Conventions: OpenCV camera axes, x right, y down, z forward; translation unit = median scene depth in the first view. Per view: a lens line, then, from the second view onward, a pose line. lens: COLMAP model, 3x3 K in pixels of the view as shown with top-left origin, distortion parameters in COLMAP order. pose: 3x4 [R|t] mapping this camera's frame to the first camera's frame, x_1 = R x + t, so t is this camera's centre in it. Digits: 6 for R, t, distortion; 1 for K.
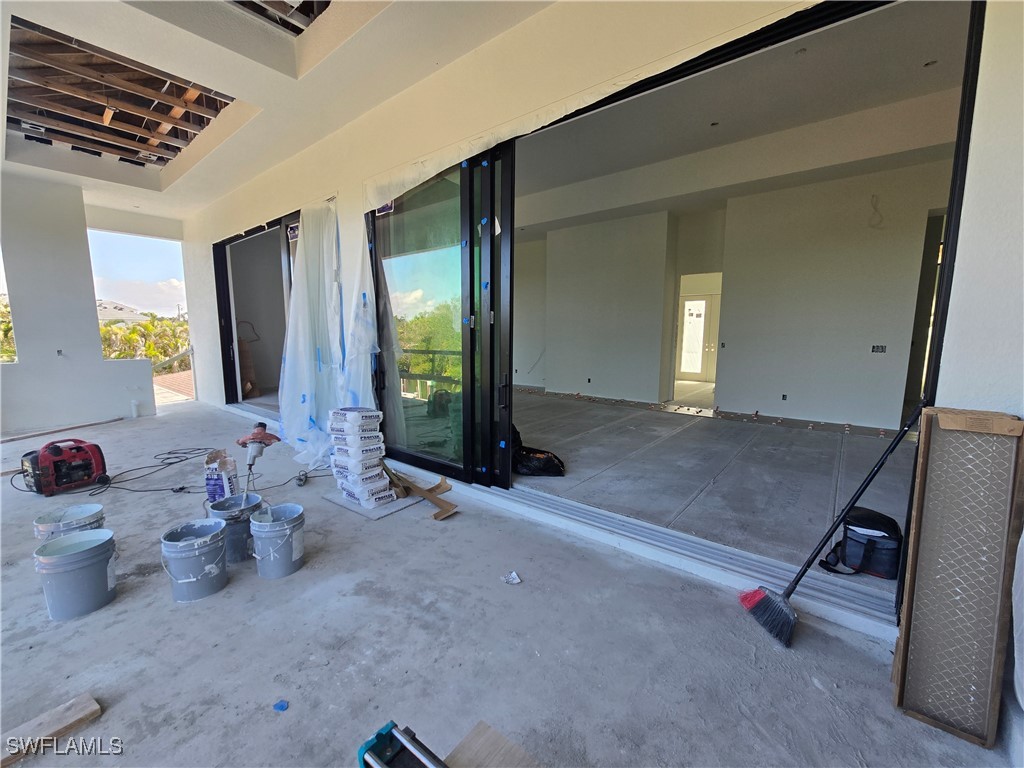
lens RADIAL K [[420.3, 0, 506.2], [0, 420.3, 388.4], [0, 0, 1]] dist [-0.000609, 0.000459]
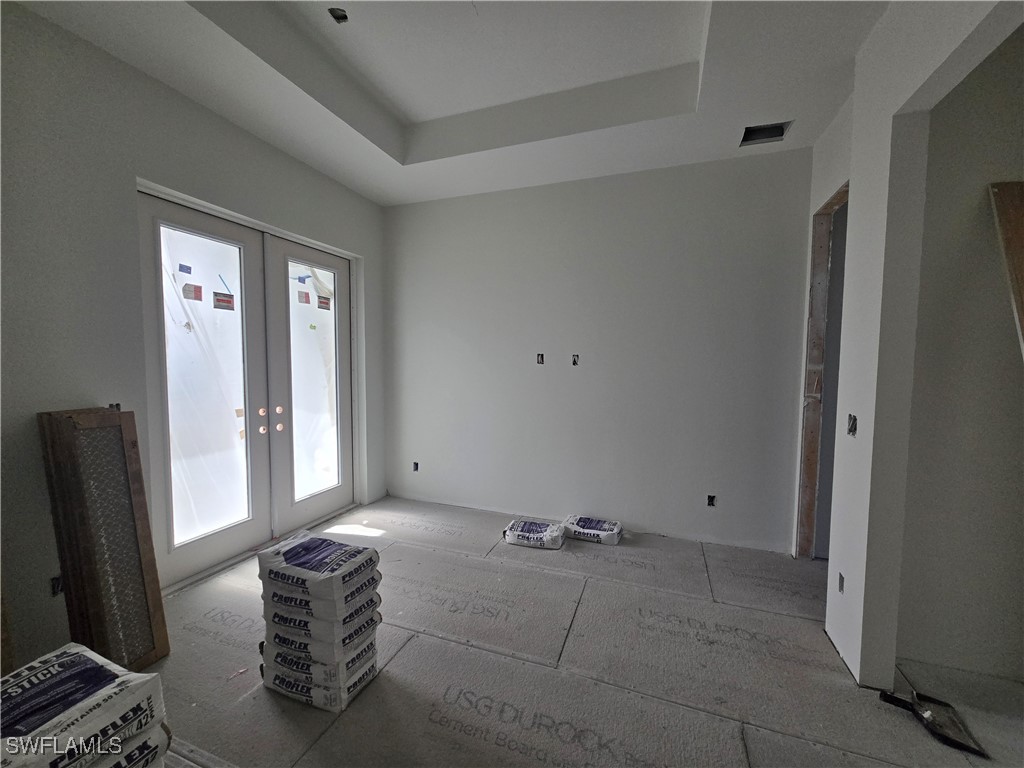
lens RADIAL K [[420.3, 0, 506.2], [0, 420.3, 388.4], [0, 0, 1]] dist [-0.000609, 0.000459]
pose [[-0.324206, -0.064707, 0.943771, 0.164687], [0.118558, 0.987012, 0.108399, -0.128837], [-0.938528, 0.147035, -0.312324, 0.925371]]
